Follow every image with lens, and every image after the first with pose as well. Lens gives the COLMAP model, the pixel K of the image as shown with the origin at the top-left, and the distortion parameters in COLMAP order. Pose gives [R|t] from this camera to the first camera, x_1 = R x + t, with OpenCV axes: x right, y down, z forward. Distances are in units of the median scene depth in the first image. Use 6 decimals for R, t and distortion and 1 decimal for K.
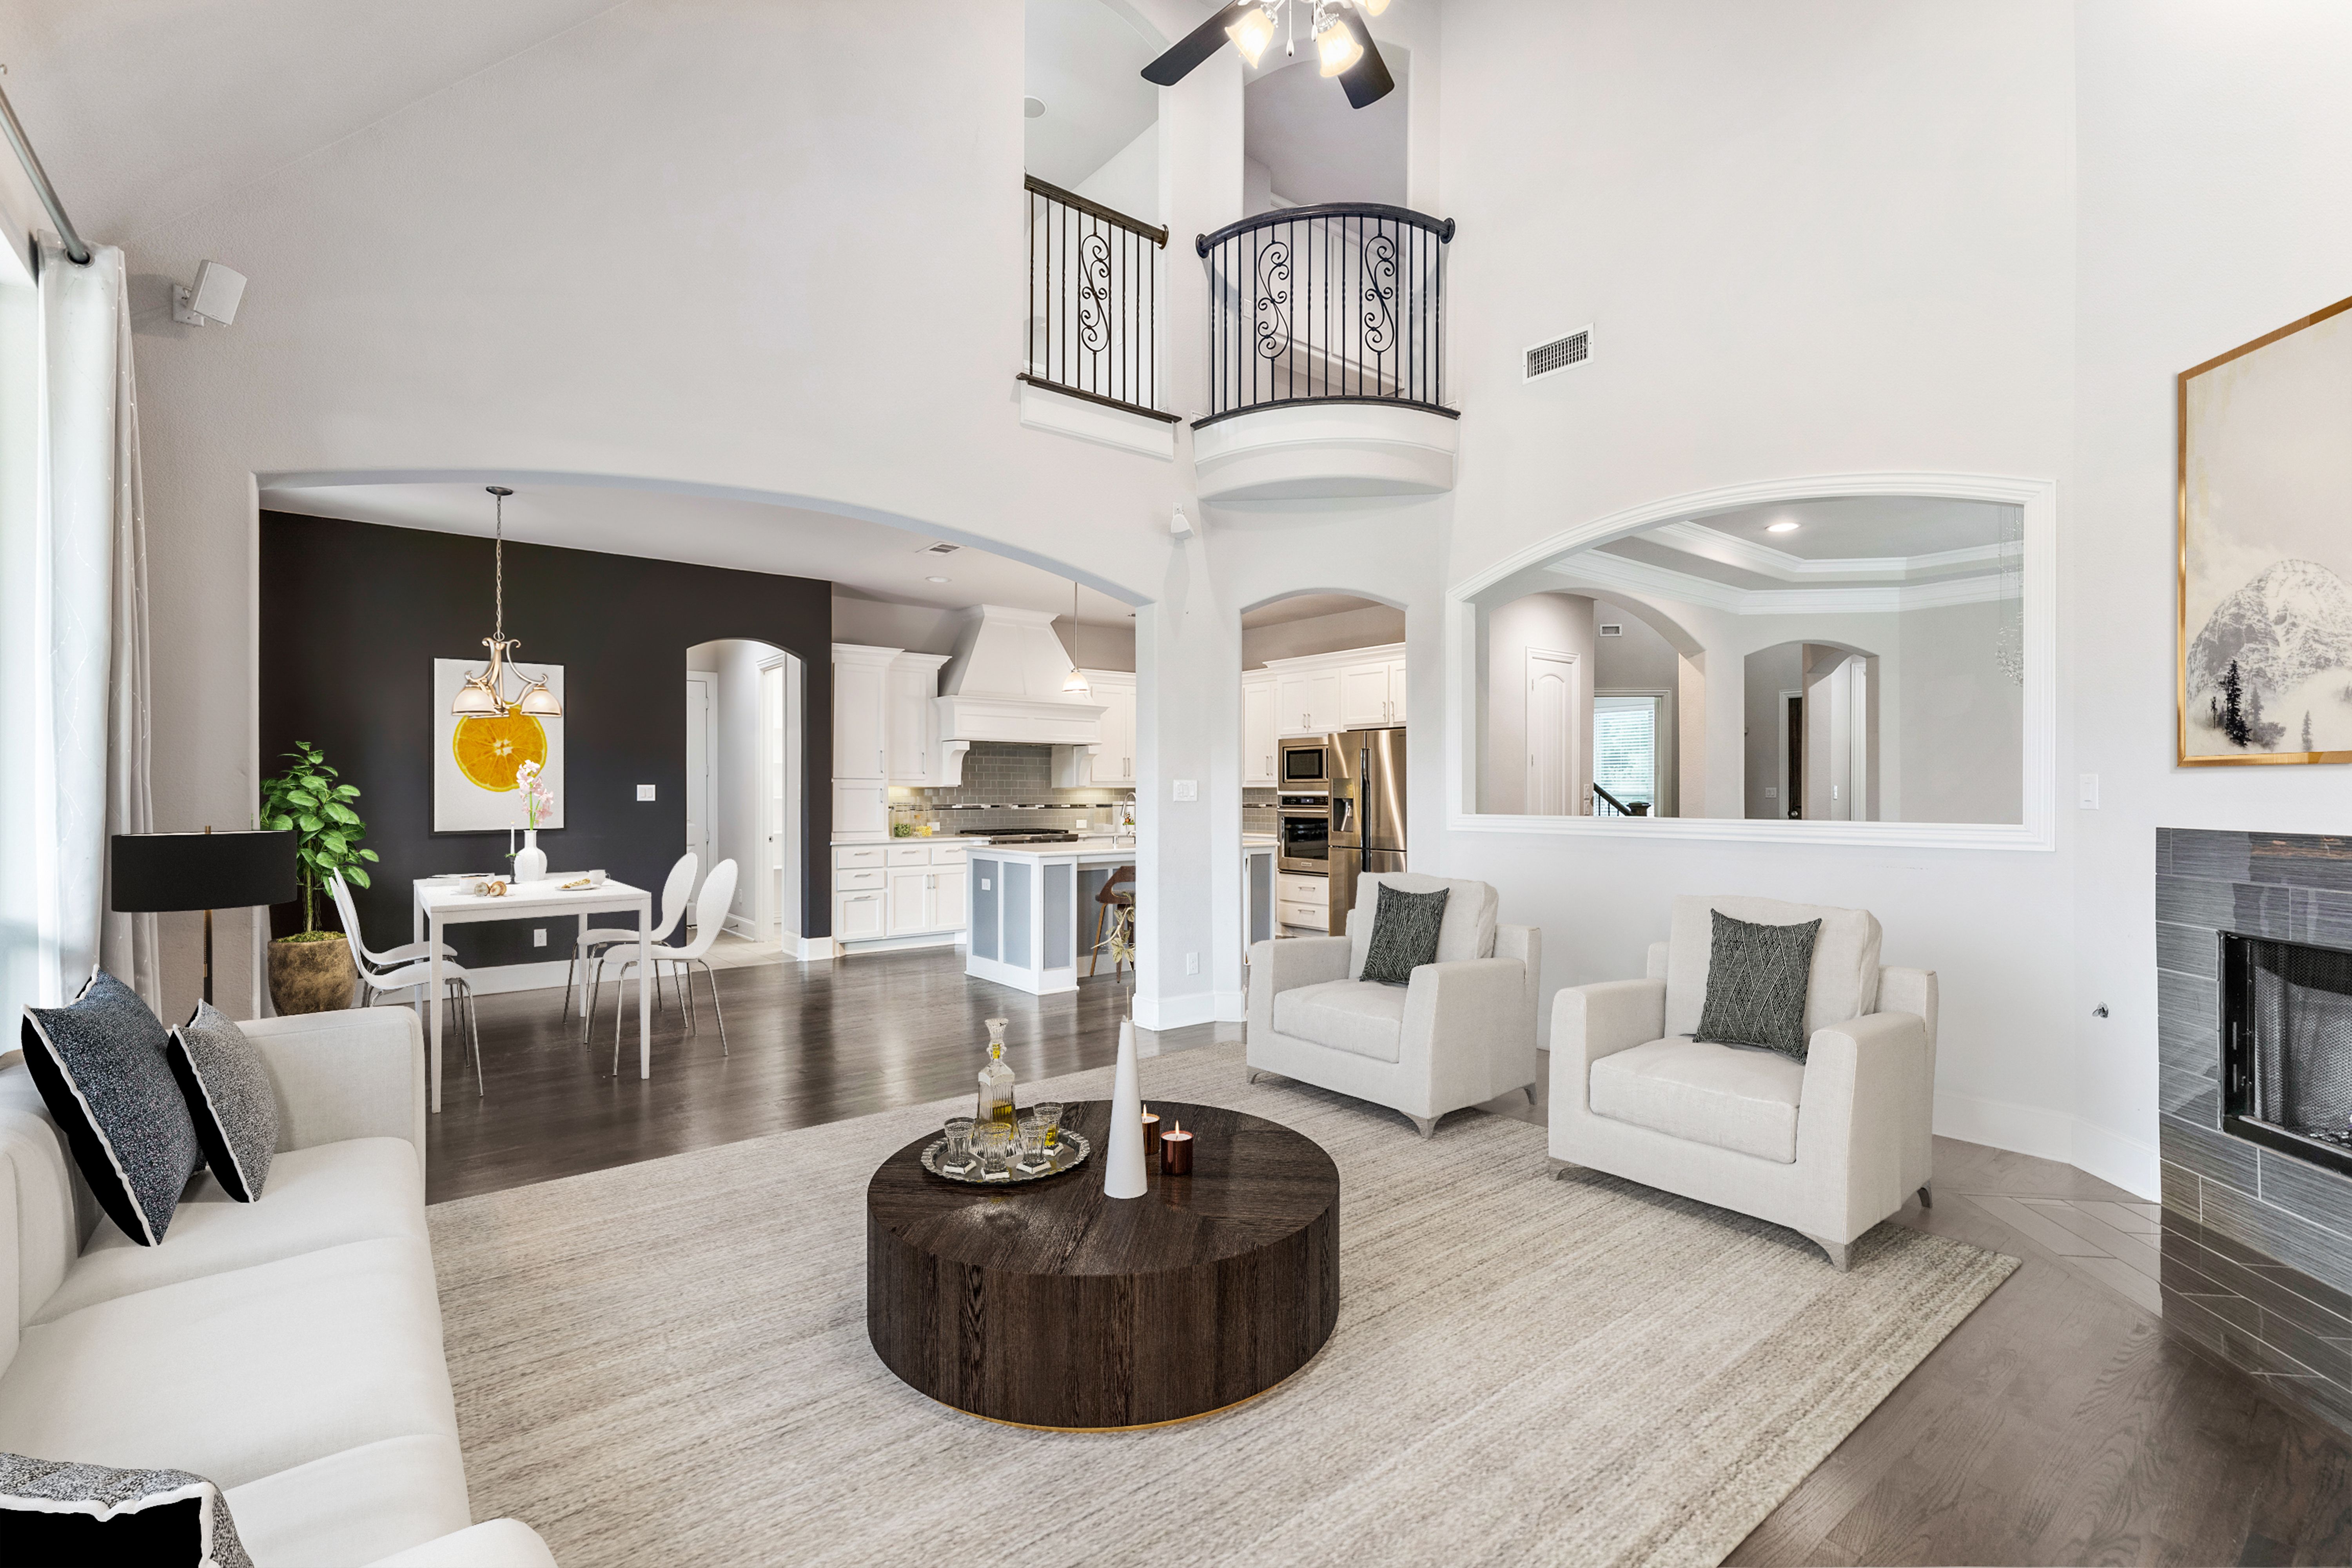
lens RADIAL K [[1060.9, 0, 1190.3], [0, 1060.9, 780.9], [0, 0, 1]] dist [0.006855, -0.001347]
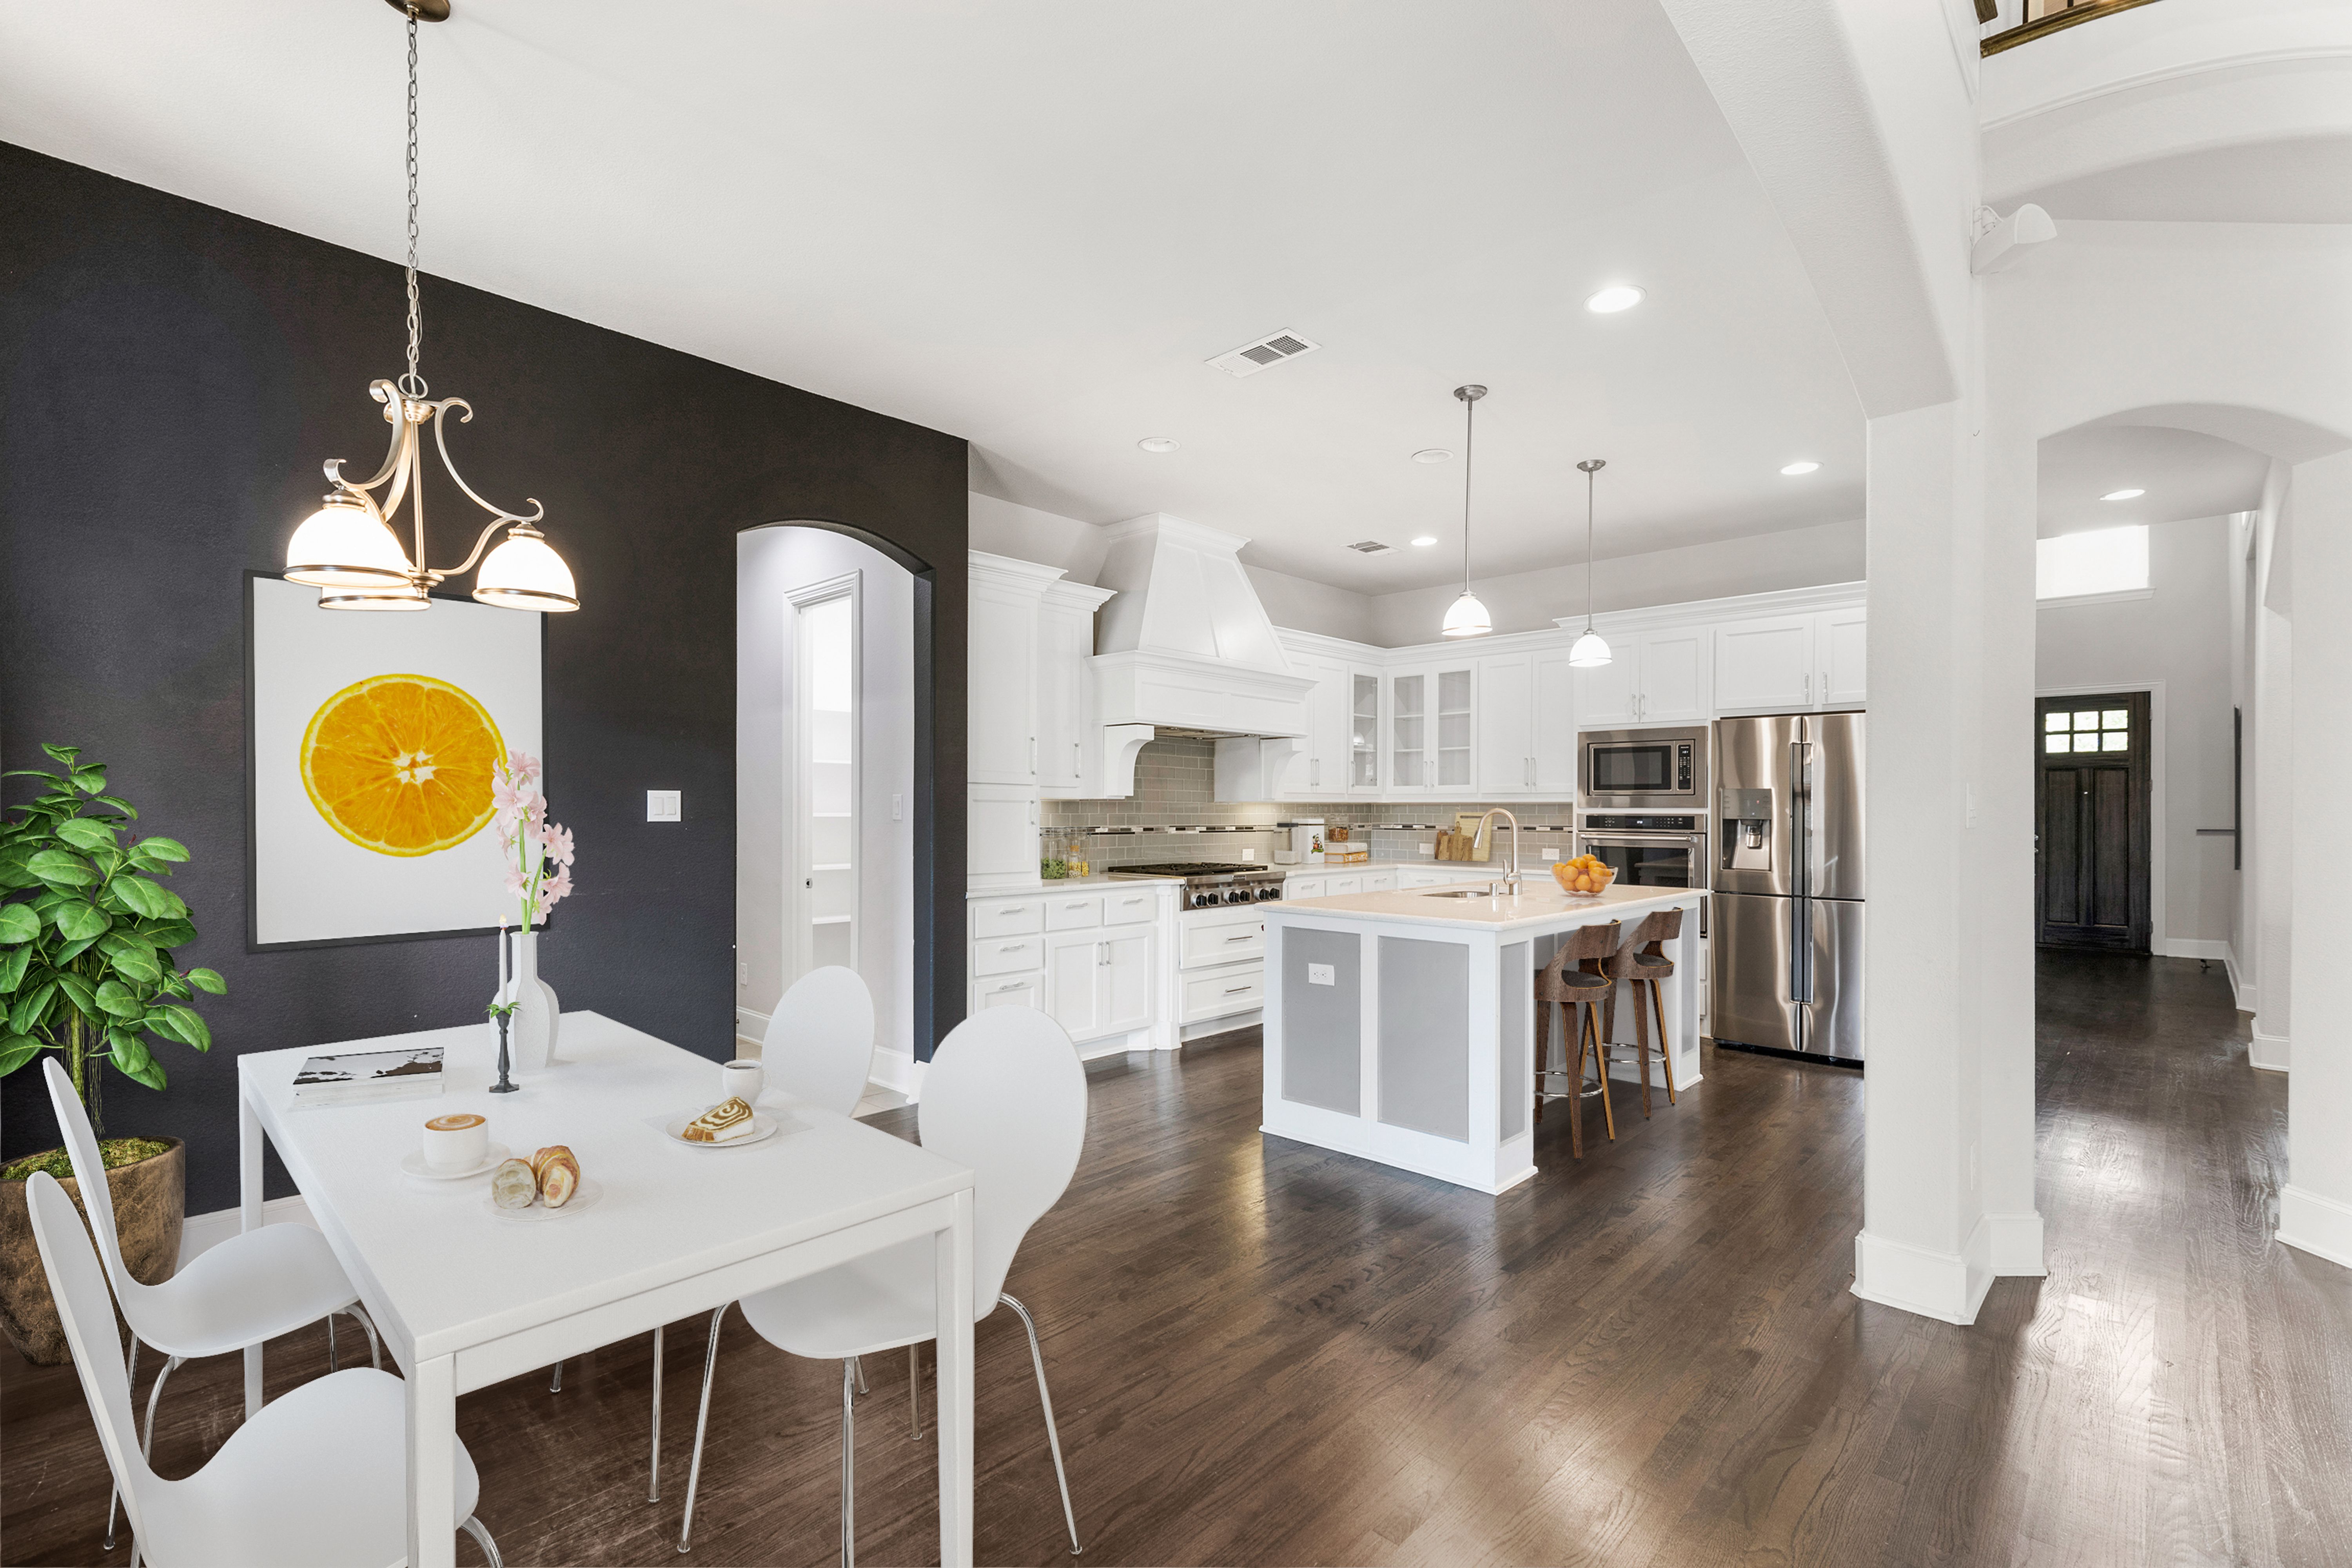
lens RADIAL K [[1060.9, 0, 1171.0], [0, 1060.9, 814.1], [0, 0, 1]] dist [0.006855, -0.001347]
pose [[0.991436, 0.003405, 0.130545, -0.278986], [-0.005426, 0.999871, 0.015130, 0.005137], [-0.130477, -0.015709, 0.991327, 0.380028]]
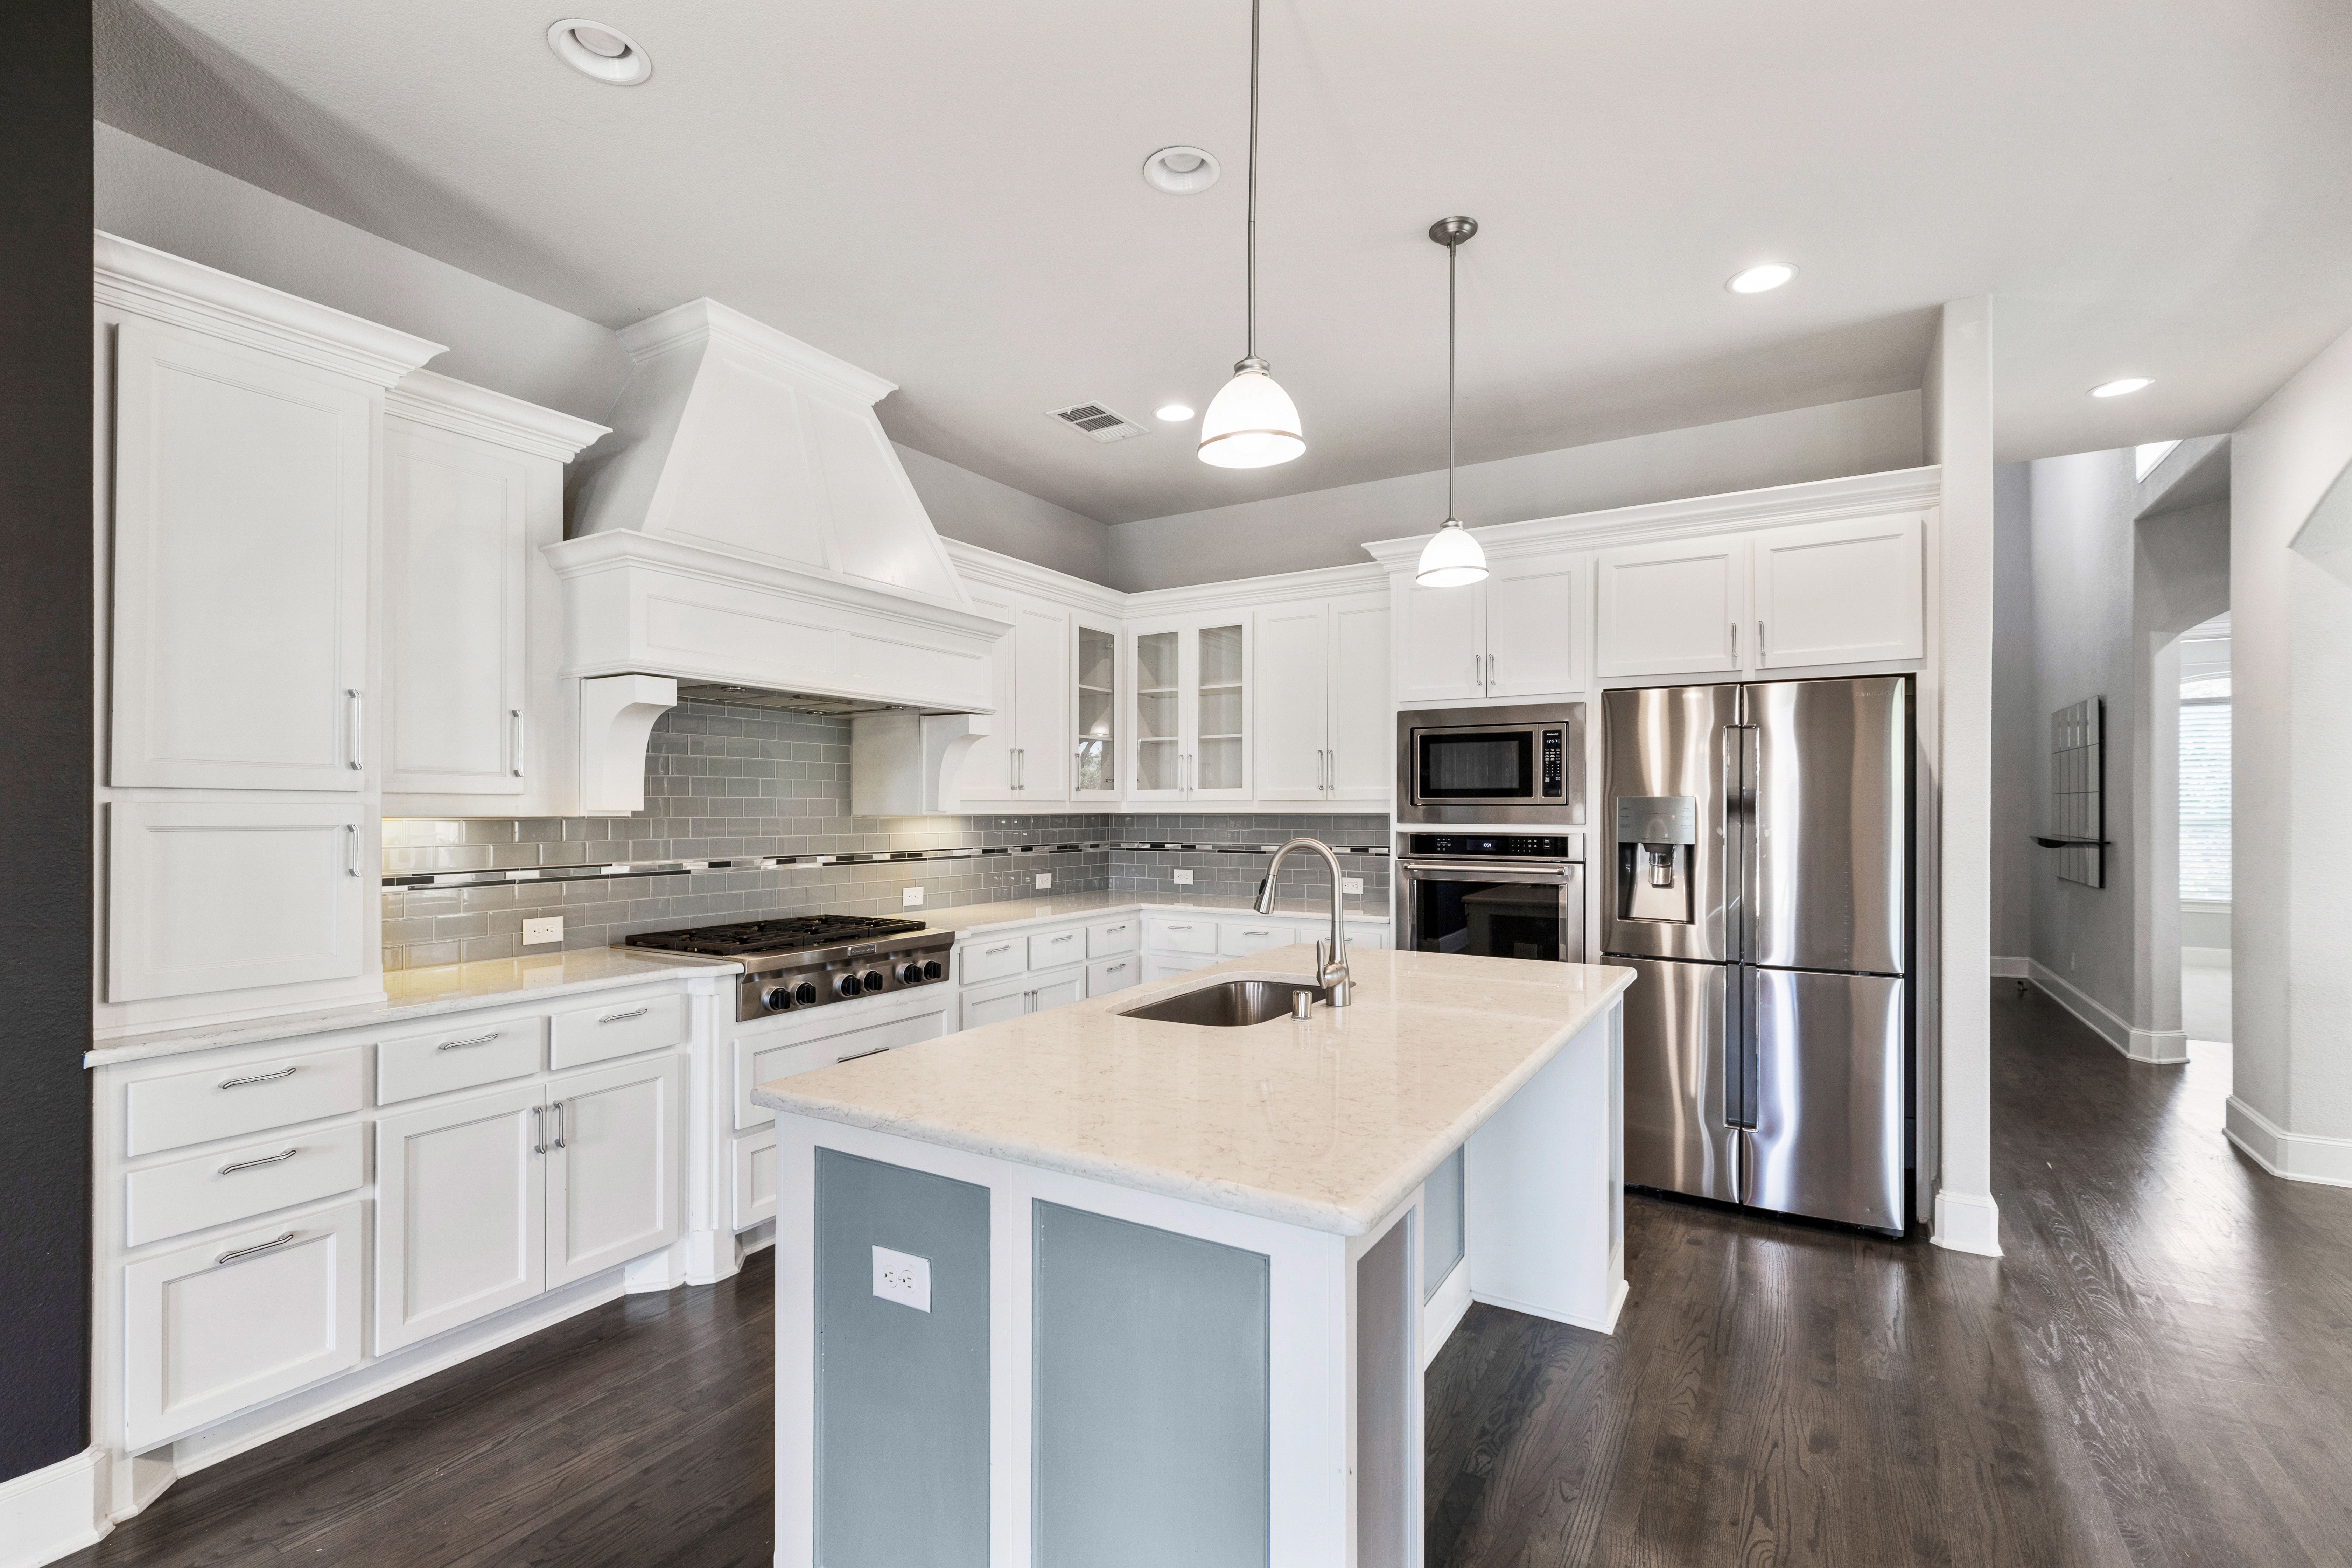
lens RADIAL K [[1060.9, 0, 1174.7], [0, 1060.9, 802.4], [0, 0, 1]] dist [0.006855, -0.001347]
pose [[0.939564, 0.002701, 0.342364, -0.175124], [-0.004307, 0.999983, 0.003931, -0.000766], [-0.342347, -0.005168, 0.939559, 0.634198]]
